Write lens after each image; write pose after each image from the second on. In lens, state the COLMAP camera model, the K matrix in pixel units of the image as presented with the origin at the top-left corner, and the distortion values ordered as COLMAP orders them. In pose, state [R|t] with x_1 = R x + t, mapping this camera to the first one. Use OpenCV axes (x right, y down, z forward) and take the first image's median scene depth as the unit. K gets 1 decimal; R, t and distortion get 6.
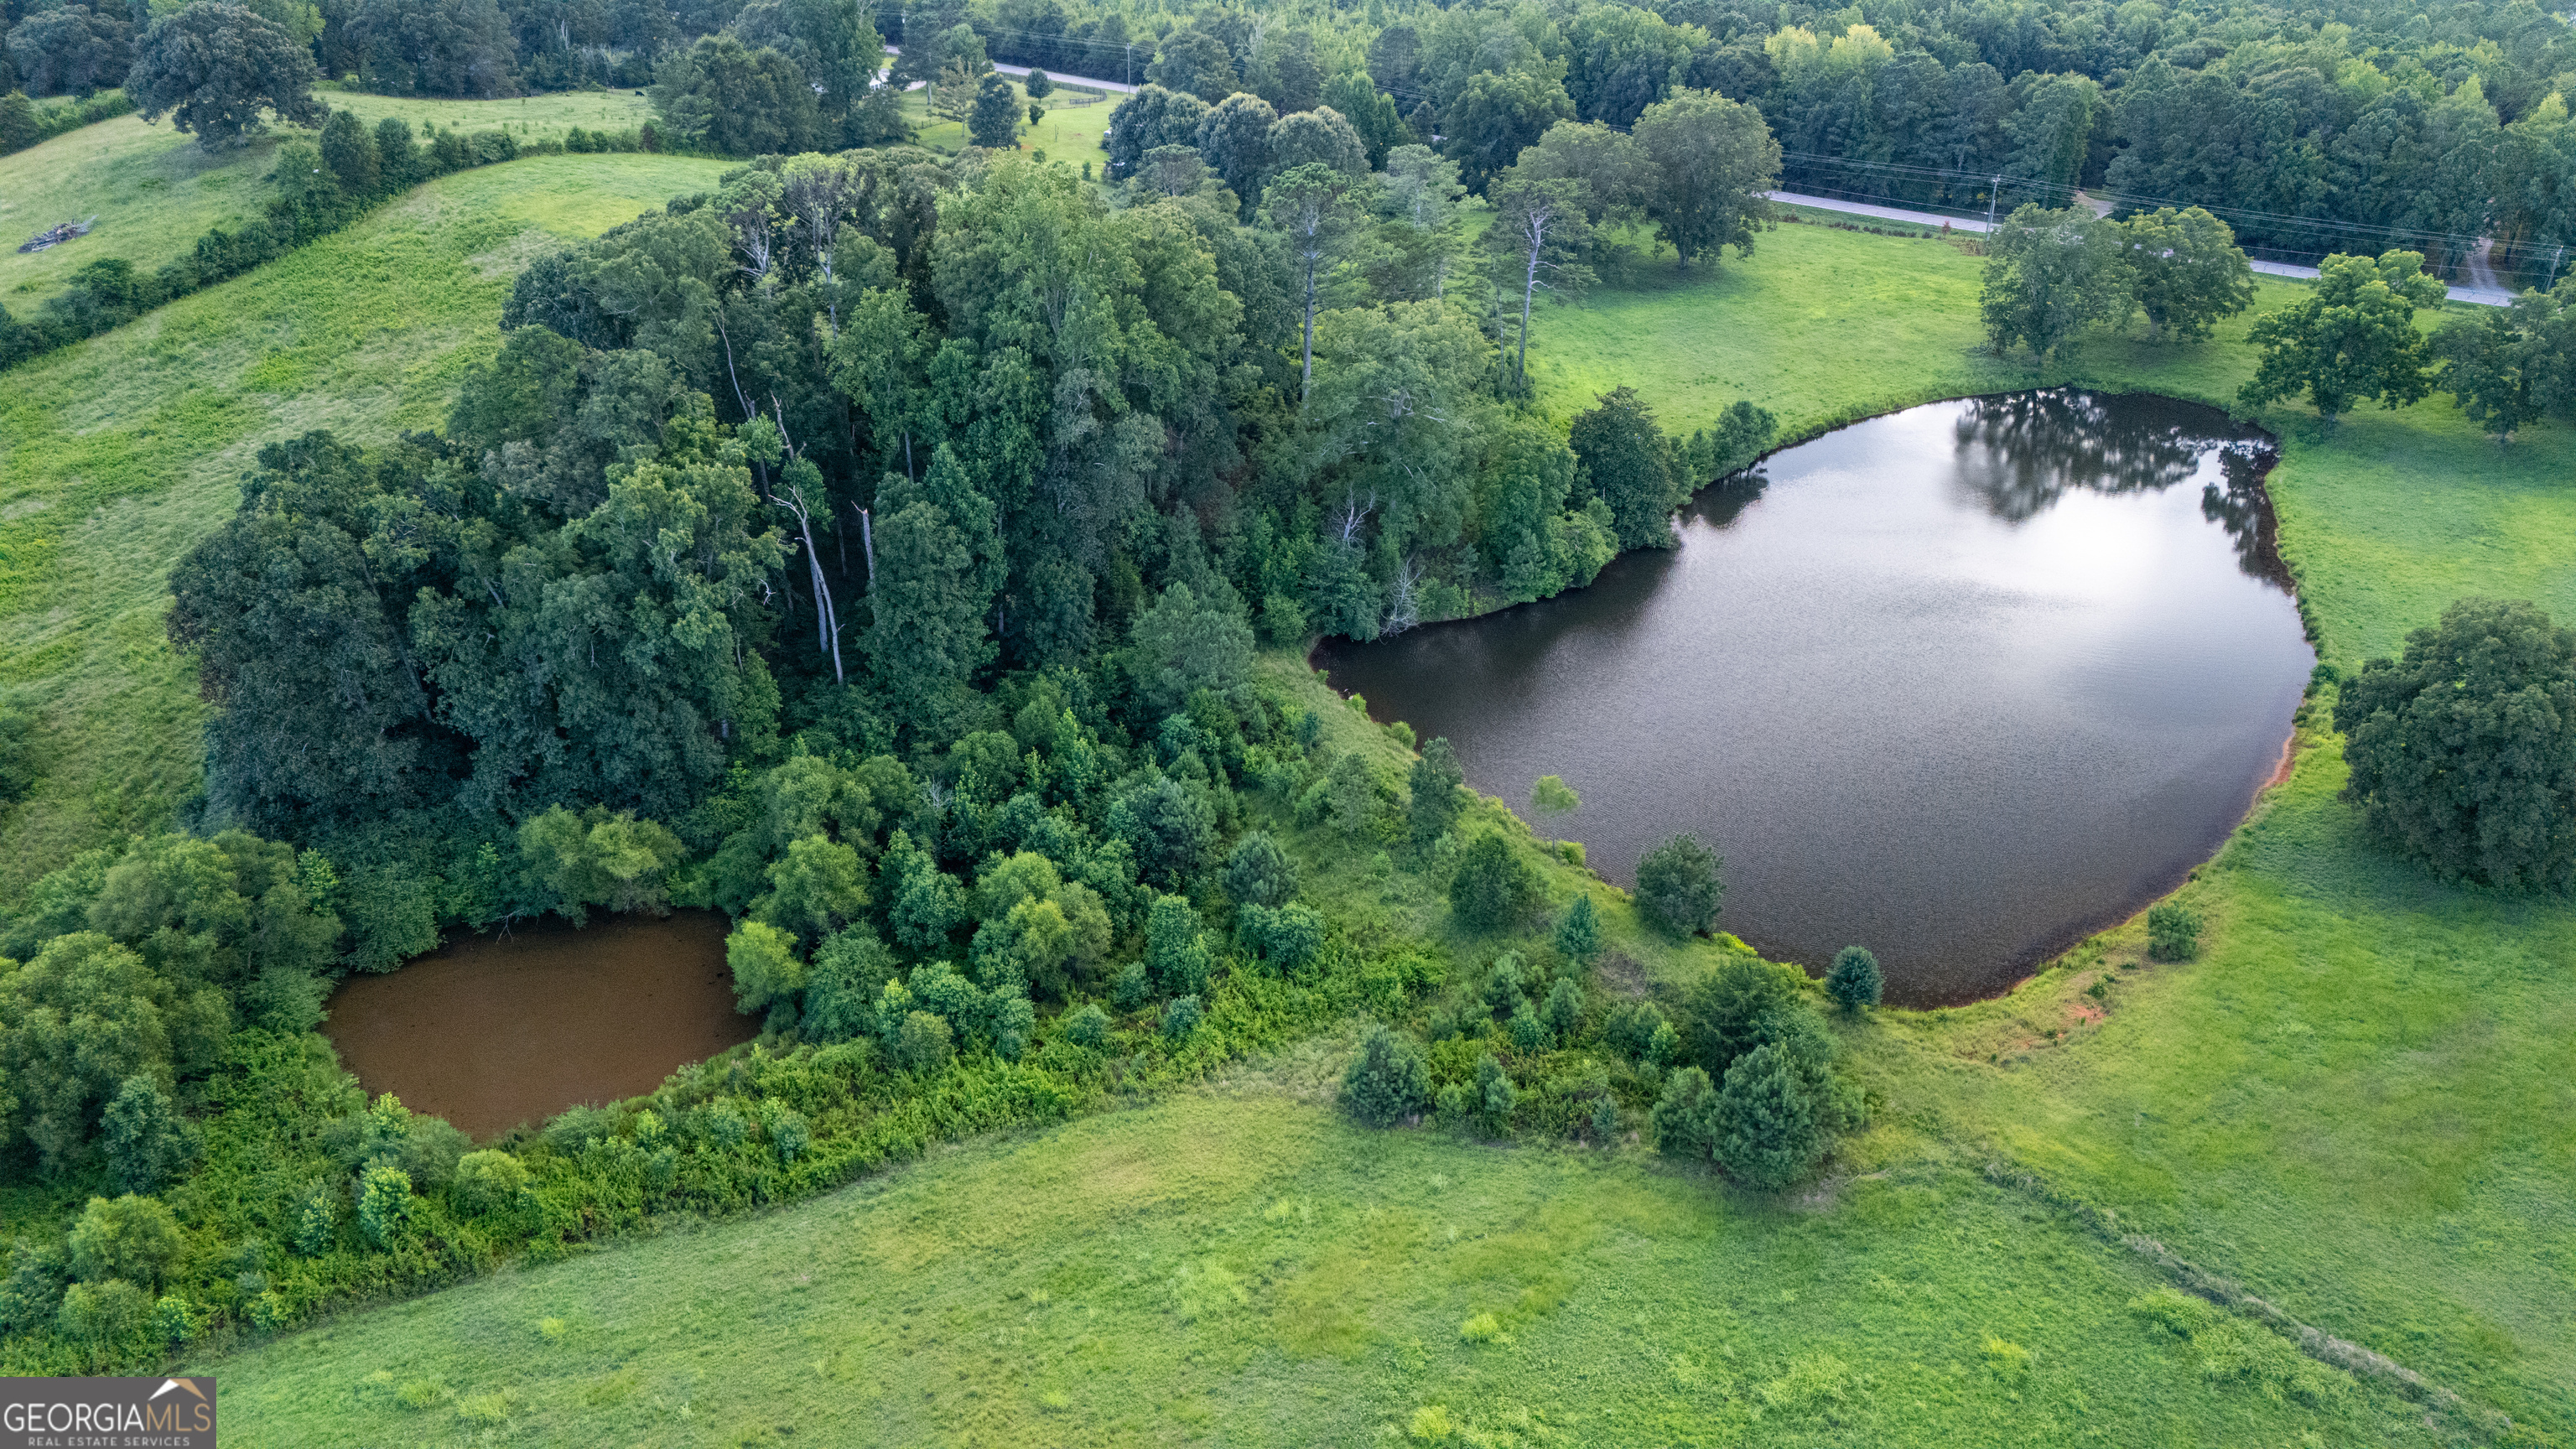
lens RADIAL K [[1851.4, 0, 1288.0], [0, 1851.4, 724.5], [0, 0, 1]] dist [0.043251, -0.034777]
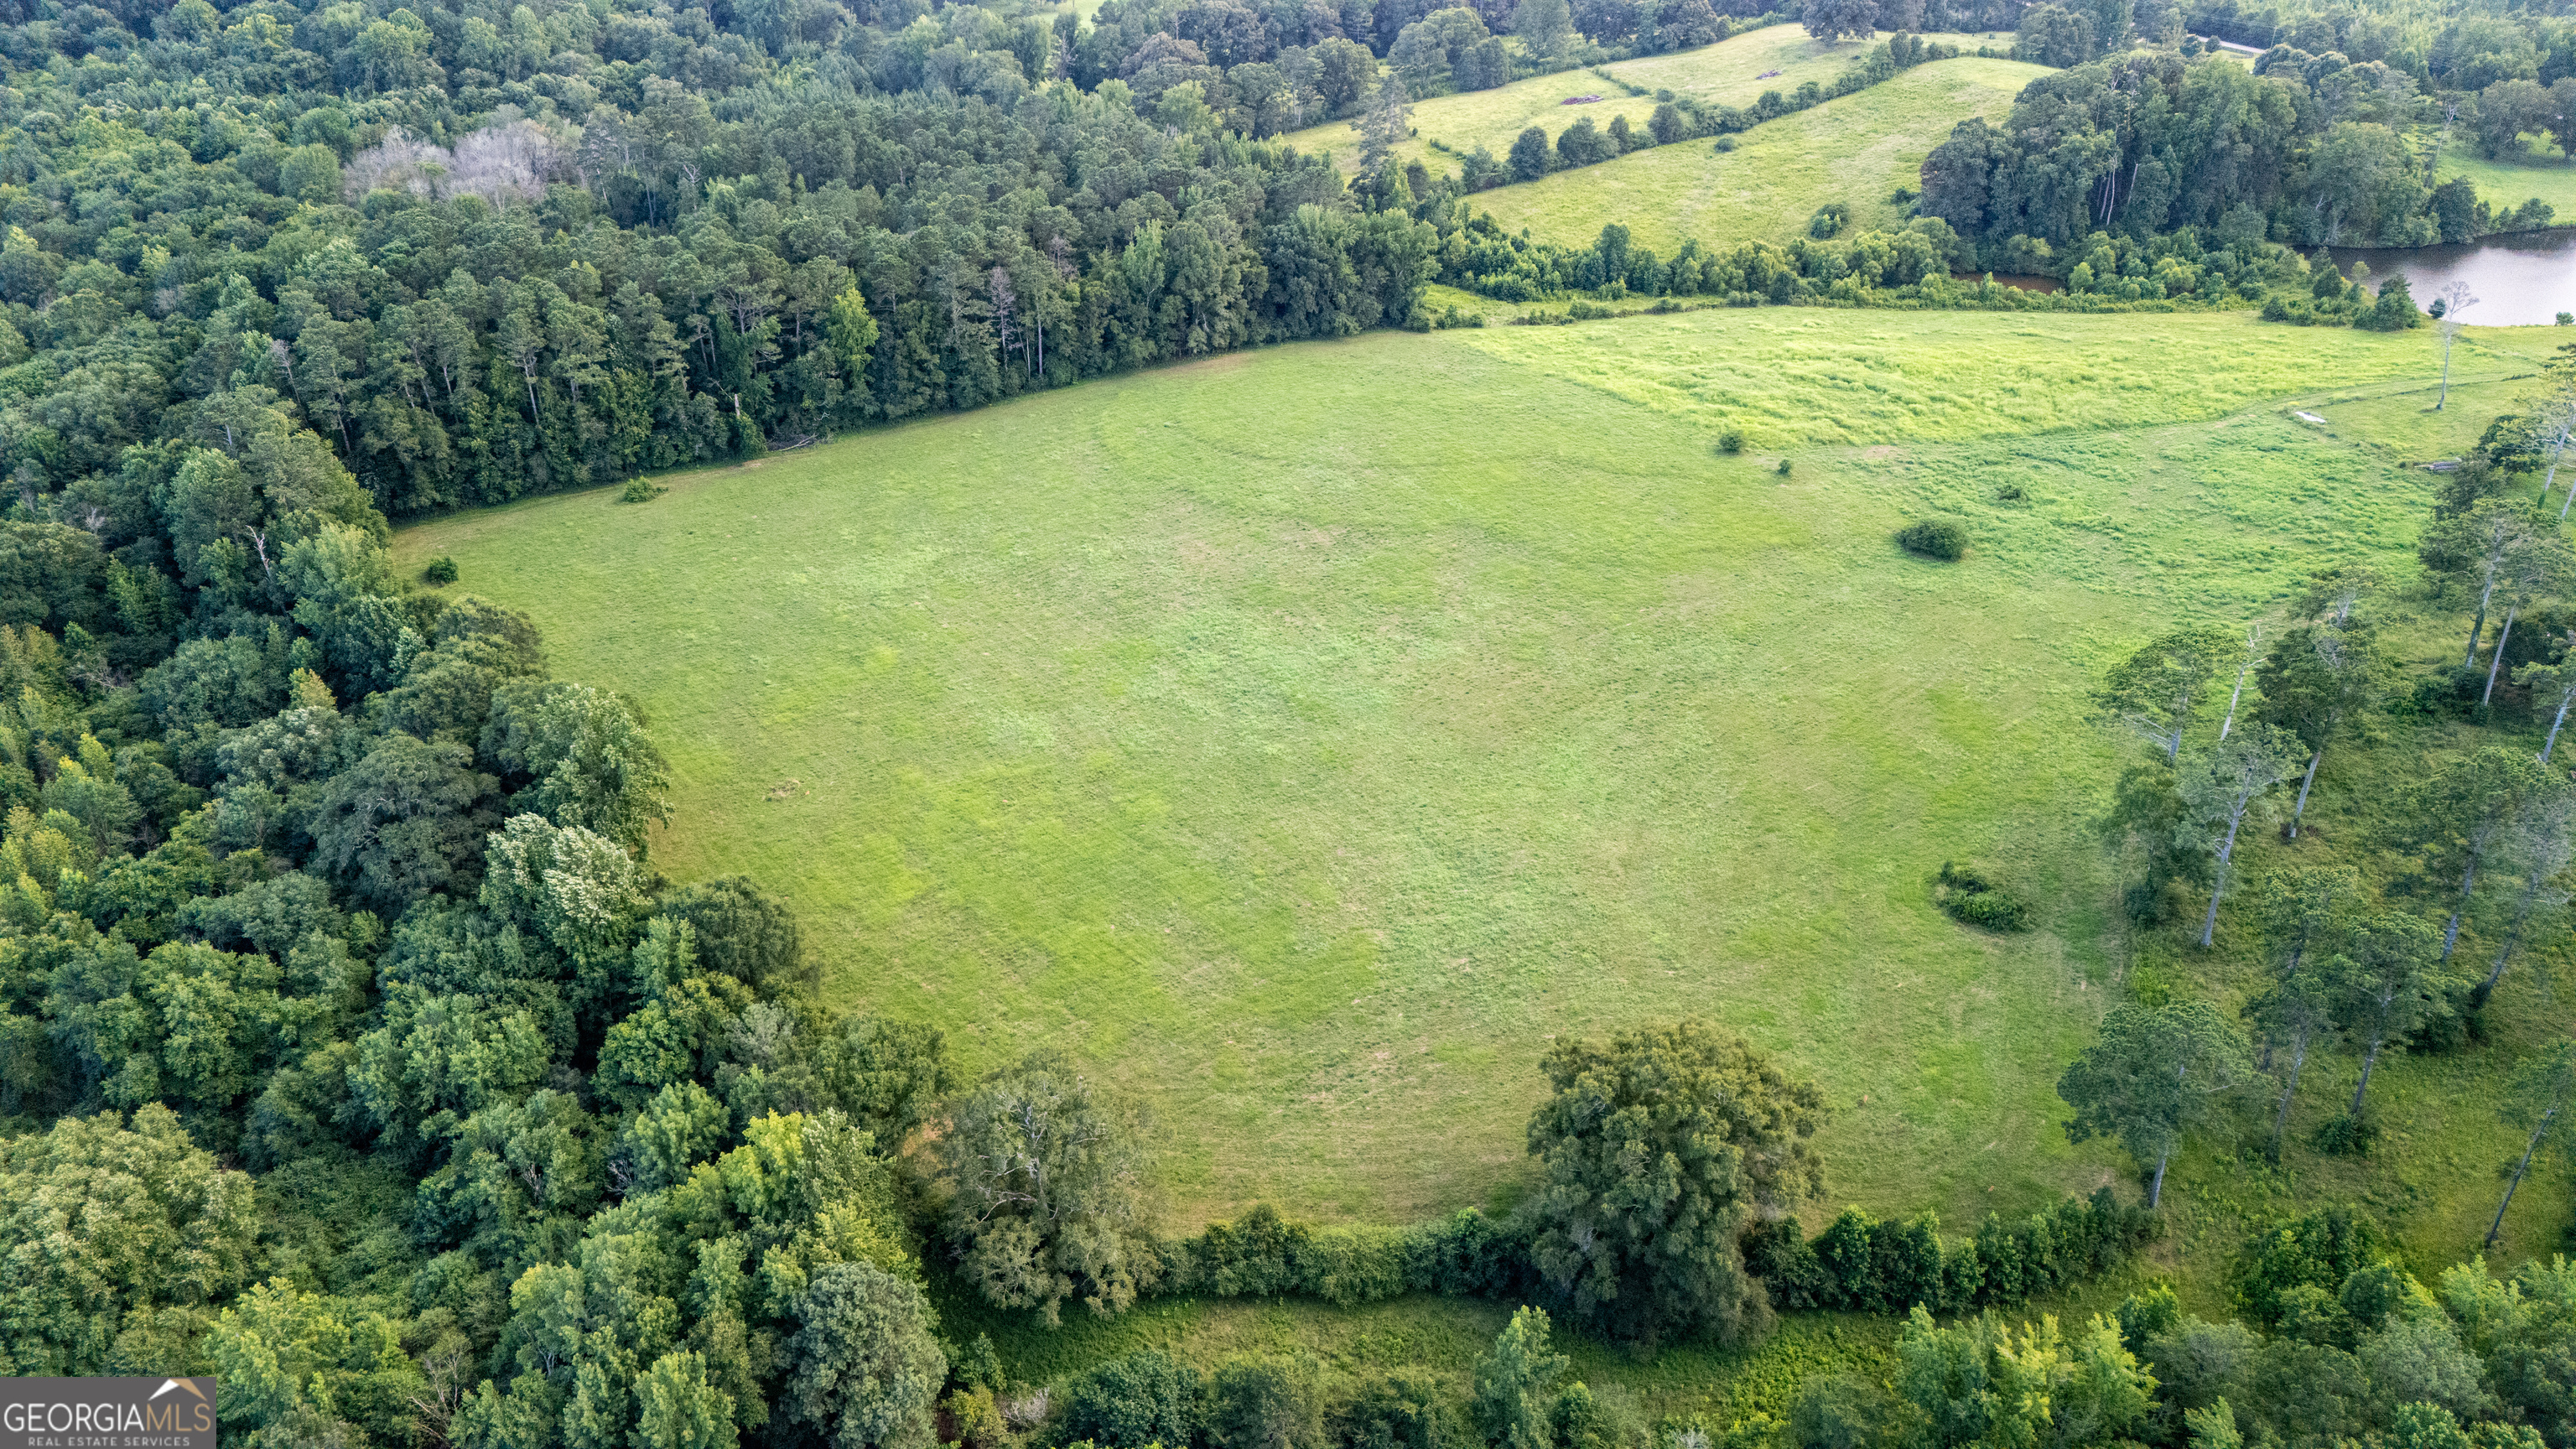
lens RADIAL K [[1851.4, 0, 1288.0], [0, 1851.4, 724.5], [0, 0, 1]] dist [0.043251, -0.034777]
pose [[0.855088, 0.242435, -0.458312, 0.144901], [-0.237245, 0.968932, 0.069904, 0.618594], [0.461020, 0.048958, 0.886038, -1.605385]]
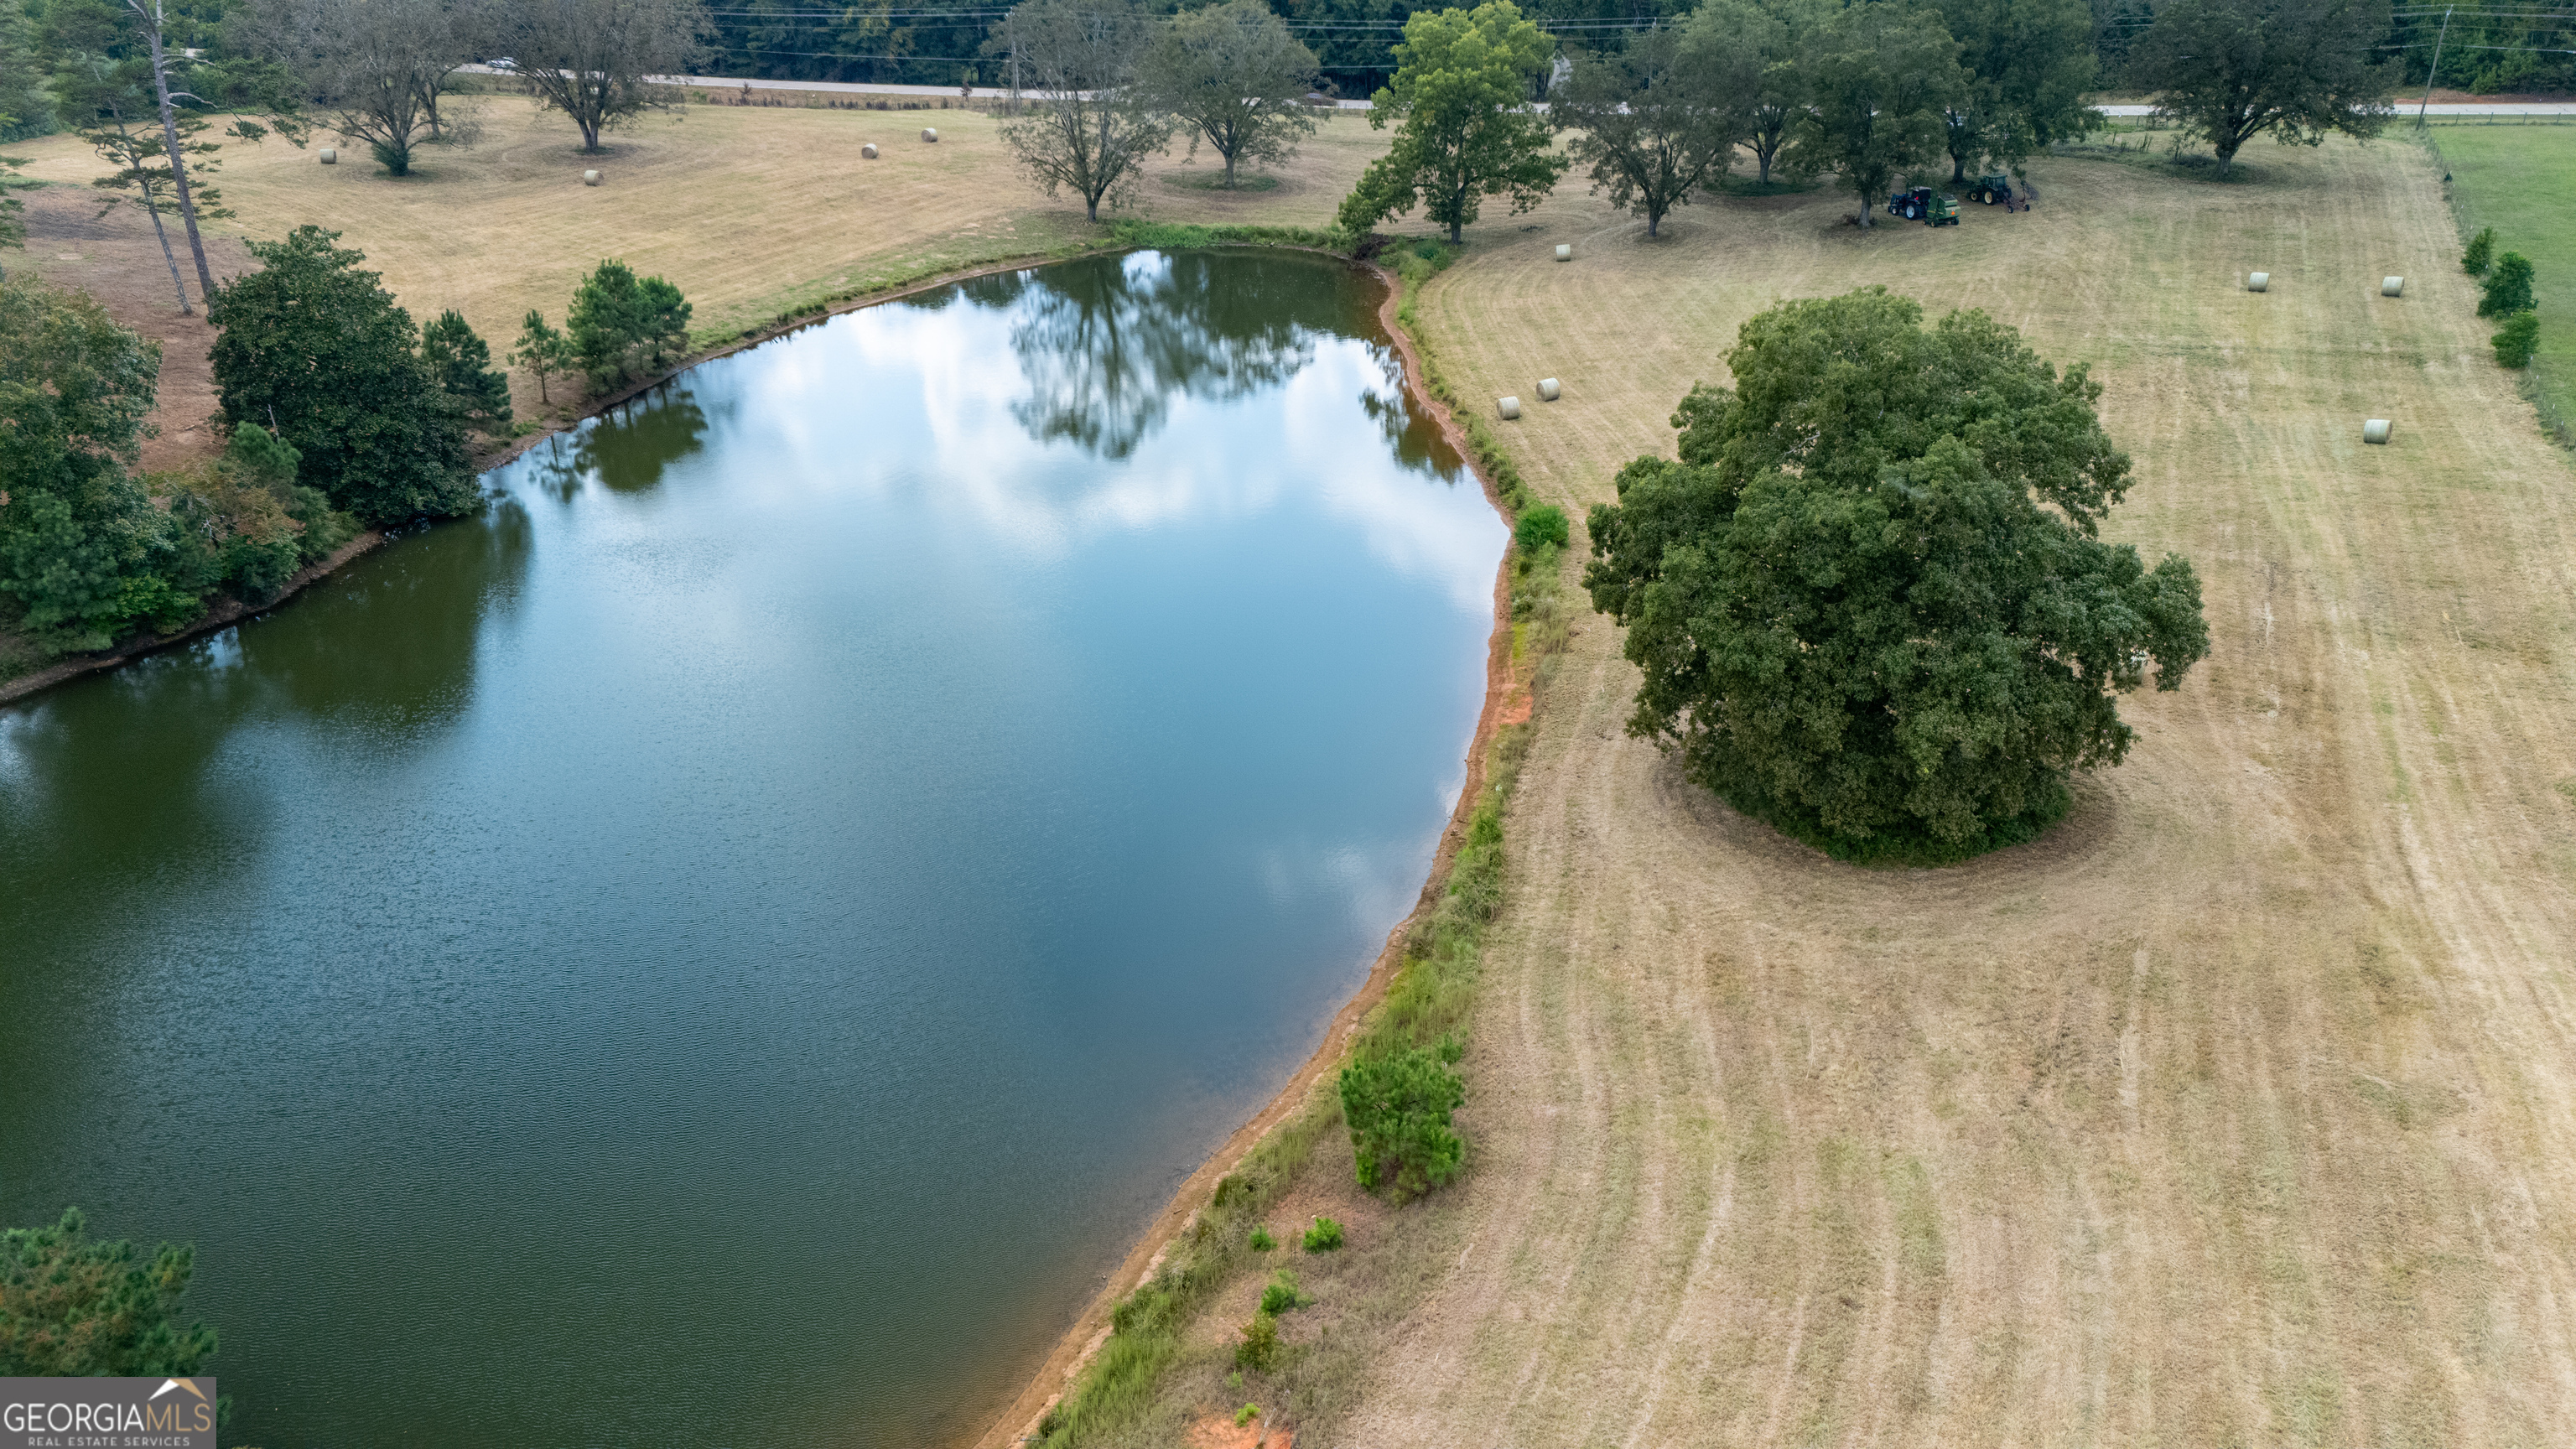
lens RADIAL K [[1851.4, 0, 1288.0], [0, 1851.4, 724.5], [0, 0, 1]] dist [0.043251, -0.034777]
pose [[0.903951, -0.189117, 0.383546, 0.177840], [0.201414, 0.979471, 0.008254, 0.008590], [-0.377234, 0.069790, 0.923485, 0.359402]]
